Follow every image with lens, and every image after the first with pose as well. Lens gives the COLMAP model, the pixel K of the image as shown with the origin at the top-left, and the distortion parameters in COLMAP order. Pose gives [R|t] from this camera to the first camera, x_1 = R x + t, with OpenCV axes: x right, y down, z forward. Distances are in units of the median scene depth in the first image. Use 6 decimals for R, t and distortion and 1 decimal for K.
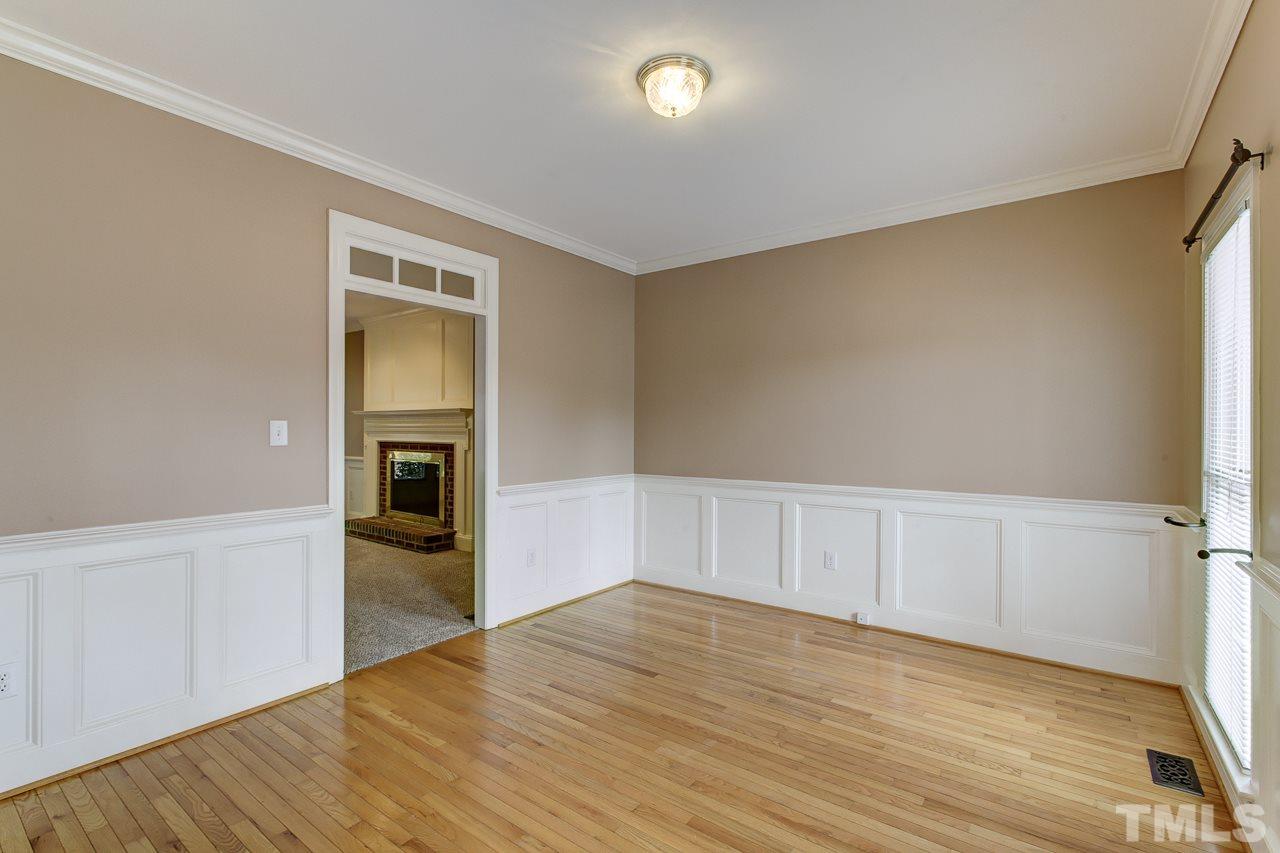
lens RADIAL K [[579.7, 0, 637.6], [0, 579.7, 428.4], [0, 0, 1]] dist [-0.001635, 0.002719]
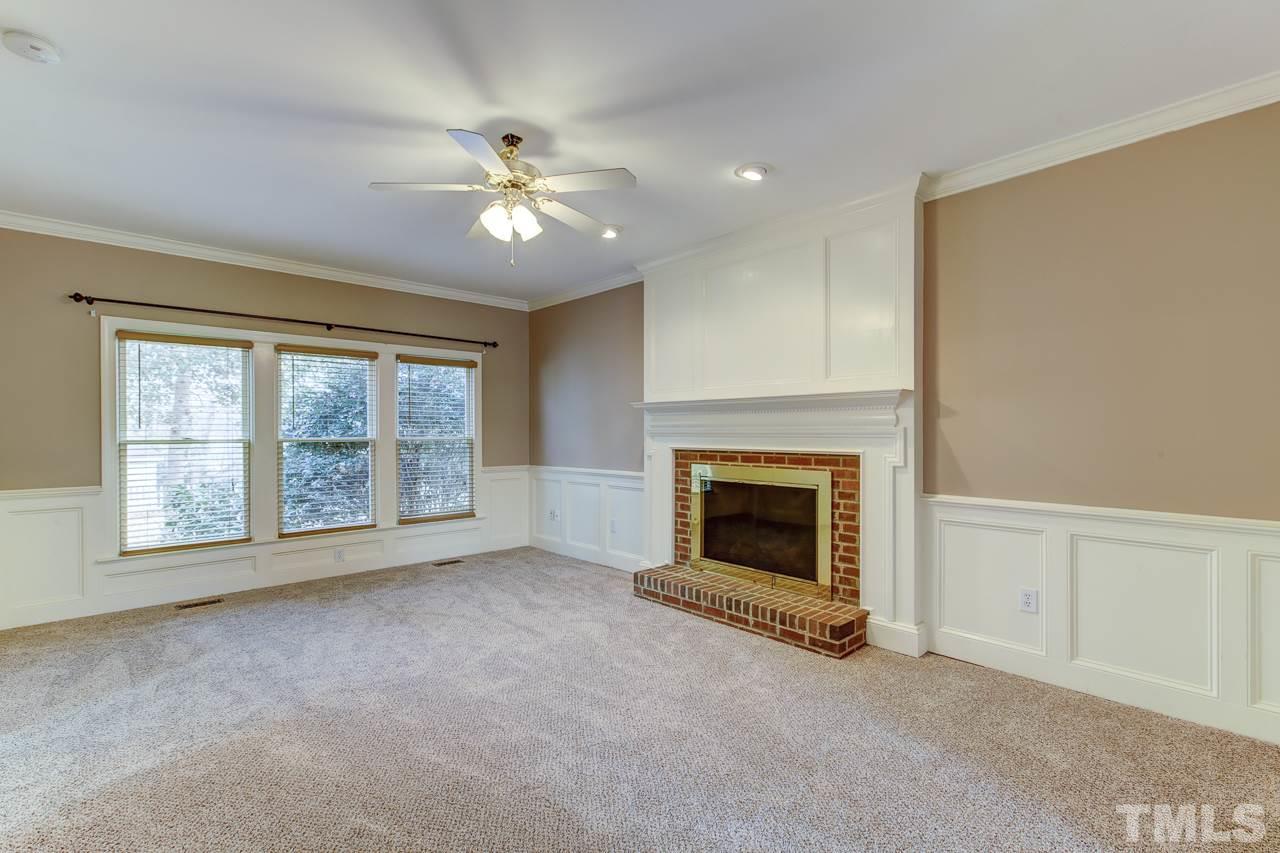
lens RADIAL K [[579.7, 0, 647.9], [0, 579.7, 429.3], [0, 0, 1]] dist [-0.001635, 0.002719]
pose [[0.987106, -0.008251, -0.159858, -0.418731], [0.008883, 0.999955, 0.003244, -0.001829], [0.159824, -0.004623, 0.987135, 0.402691]]
